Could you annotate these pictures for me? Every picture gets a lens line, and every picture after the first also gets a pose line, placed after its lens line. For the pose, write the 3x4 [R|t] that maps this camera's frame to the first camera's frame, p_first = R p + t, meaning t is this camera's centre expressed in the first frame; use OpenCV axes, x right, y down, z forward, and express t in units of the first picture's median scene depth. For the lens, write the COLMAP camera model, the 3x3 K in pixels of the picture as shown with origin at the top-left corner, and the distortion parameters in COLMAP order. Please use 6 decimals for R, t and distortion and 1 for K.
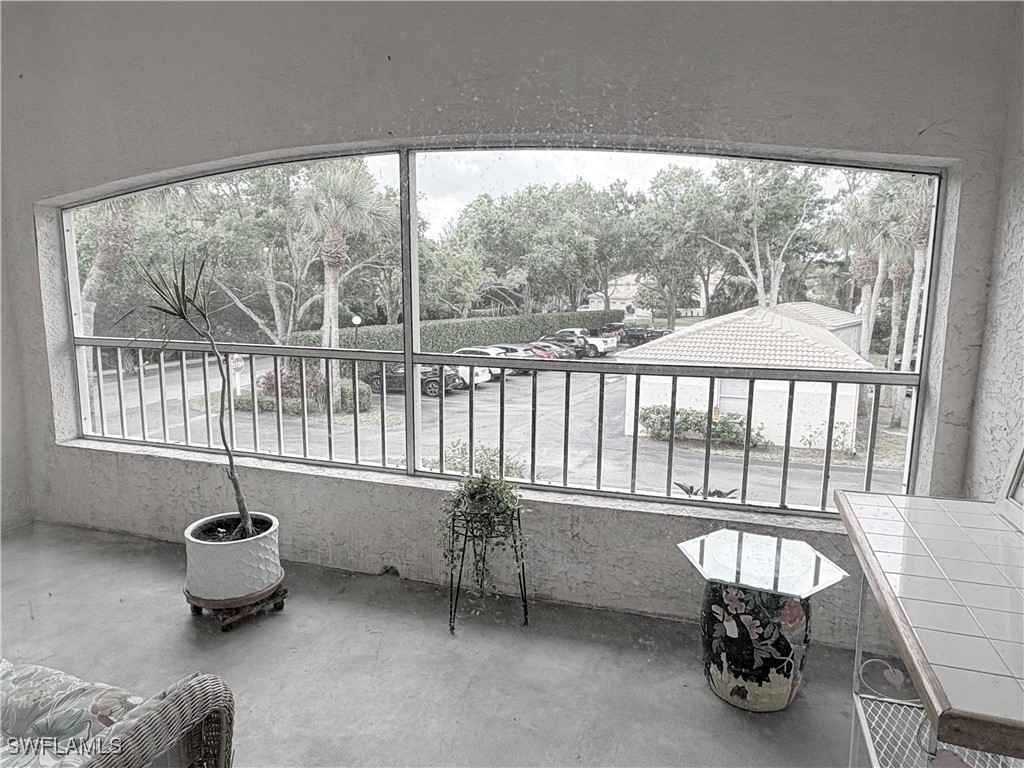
lens RADIAL K [[625.0, 0, 510.2], [0, 625.0, 387.5], [0, 0, 1]] dist [0.005693, 0.000999]
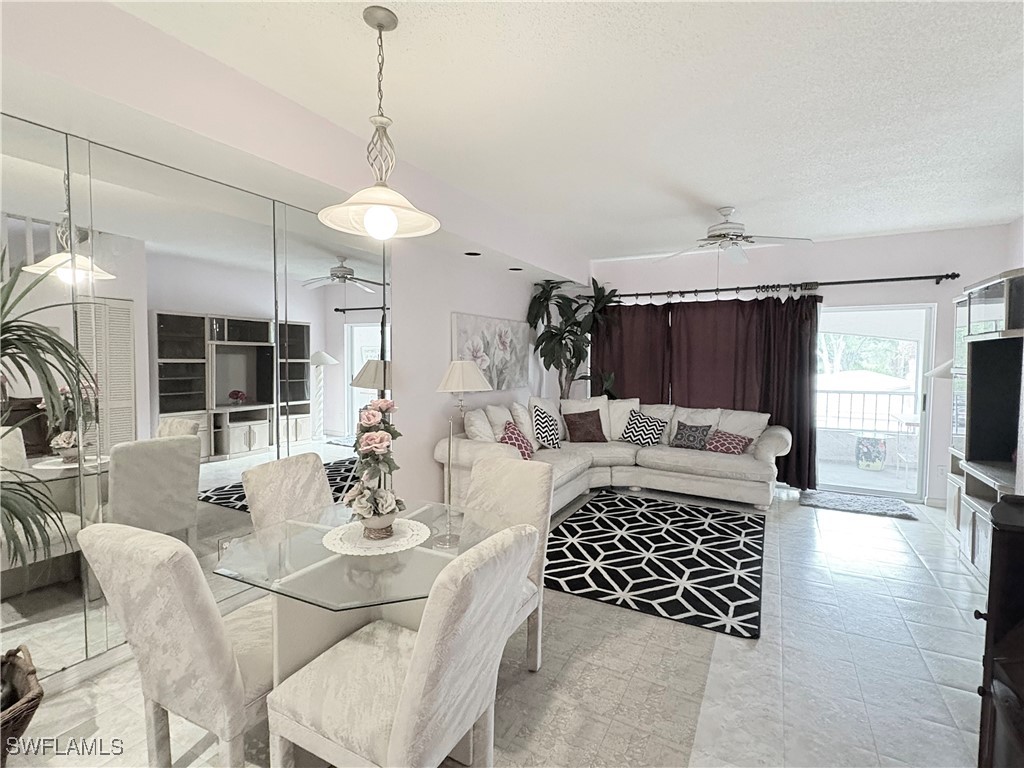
lens RADIAL K [[471.7, 0, 518.8], [0, 471.7, 383.4], [0, 0, 1]] dist [-0.002068, -0.000143]
pose [[0.982024, 0.011592, -0.188401, -0.058332], [-0.031011, 0.994458, -0.100453, 0.014414], [0.186193, 0.104490, 0.976941, -0.111970]]
